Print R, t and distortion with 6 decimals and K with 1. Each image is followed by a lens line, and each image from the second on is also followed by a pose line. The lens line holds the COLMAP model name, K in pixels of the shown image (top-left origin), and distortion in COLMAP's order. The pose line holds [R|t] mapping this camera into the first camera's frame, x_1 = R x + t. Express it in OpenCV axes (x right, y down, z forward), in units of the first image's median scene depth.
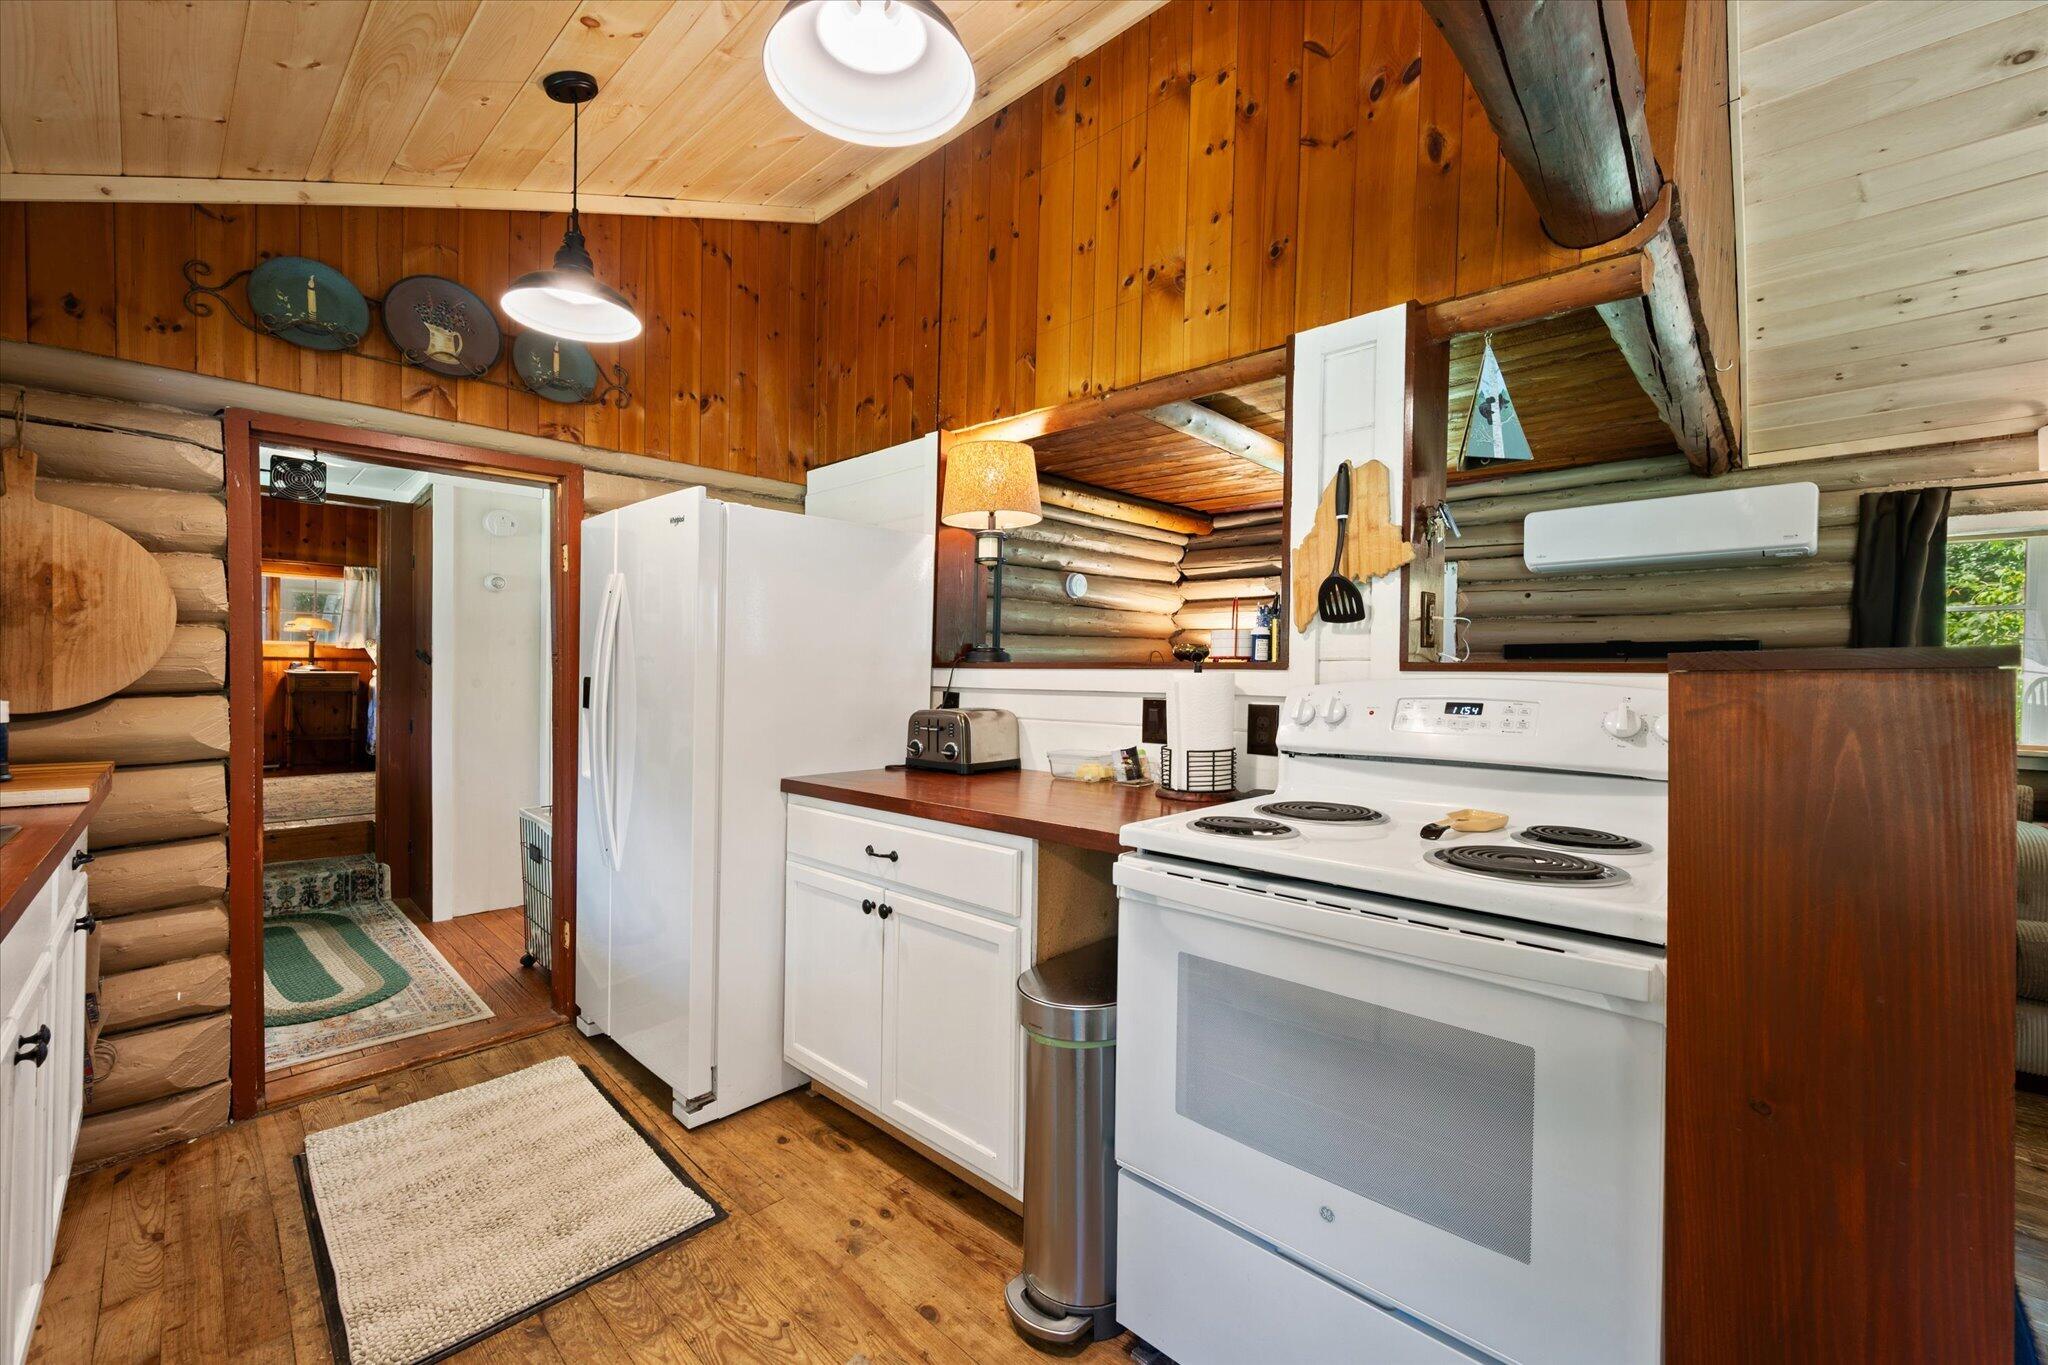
lens RADIAL K [[841.5, 0, 1024.0], [0, 841.5, 682.5], [0, 0, 1]] dist [-0.000477, -0.000254]
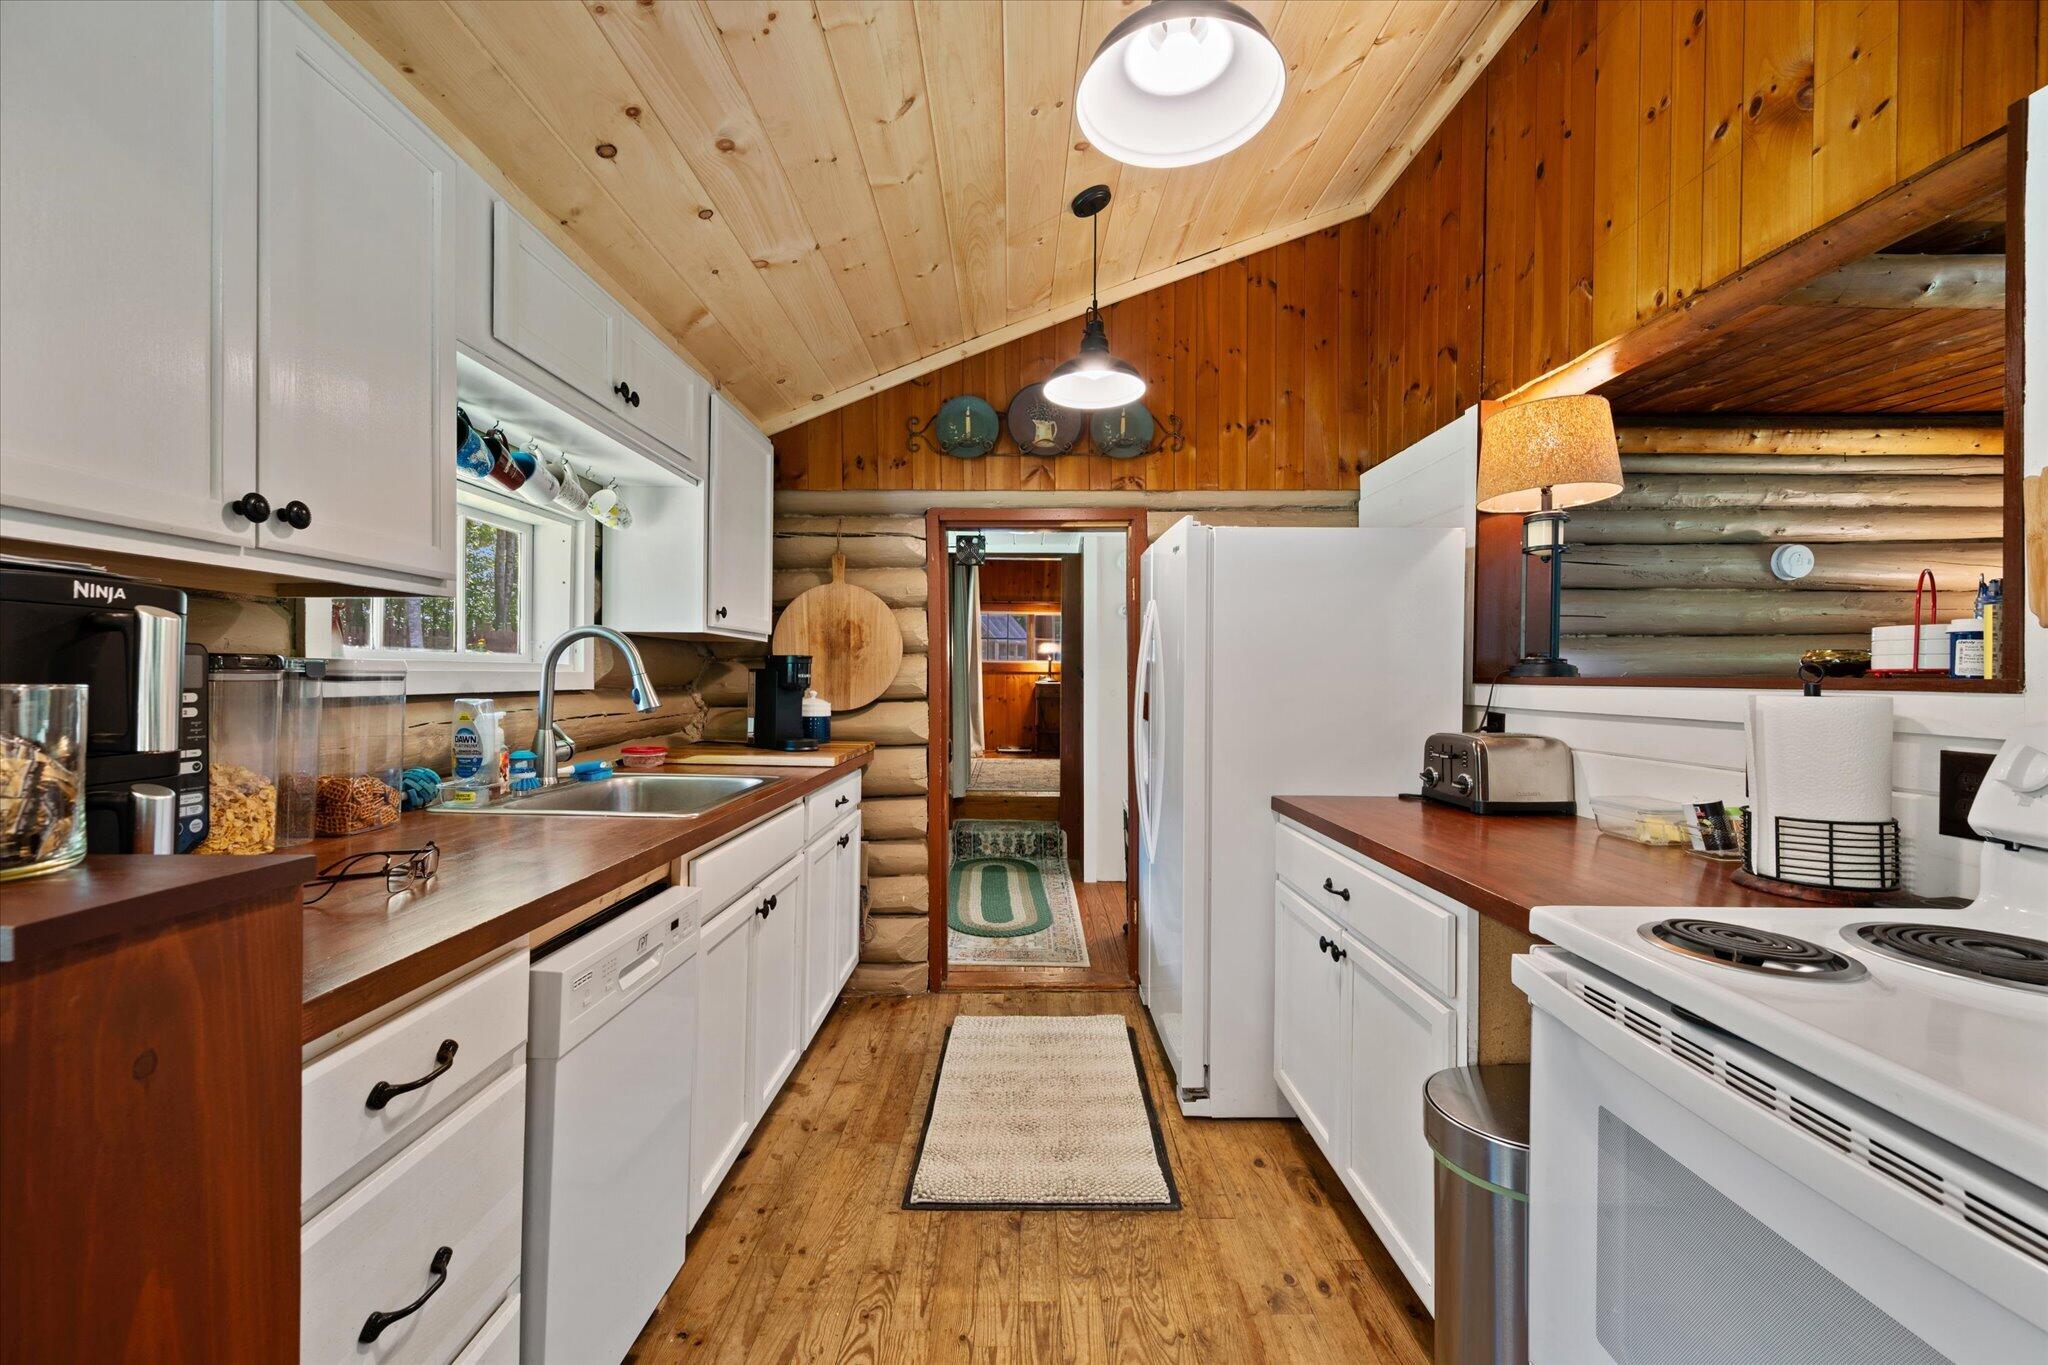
lens RADIAL K [[831.3, 0, 1018.4], [0, 831.3, 672.9], [0, 0, 1]] dist [-0.000606, -0.000098]
pose [[0.678614, -0.006472, -0.734466, 0.233779], [-0.008297, 0.999830, -0.016477, -0.012427], [0.734448, 0.017276, 0.678445, 0.116817]]
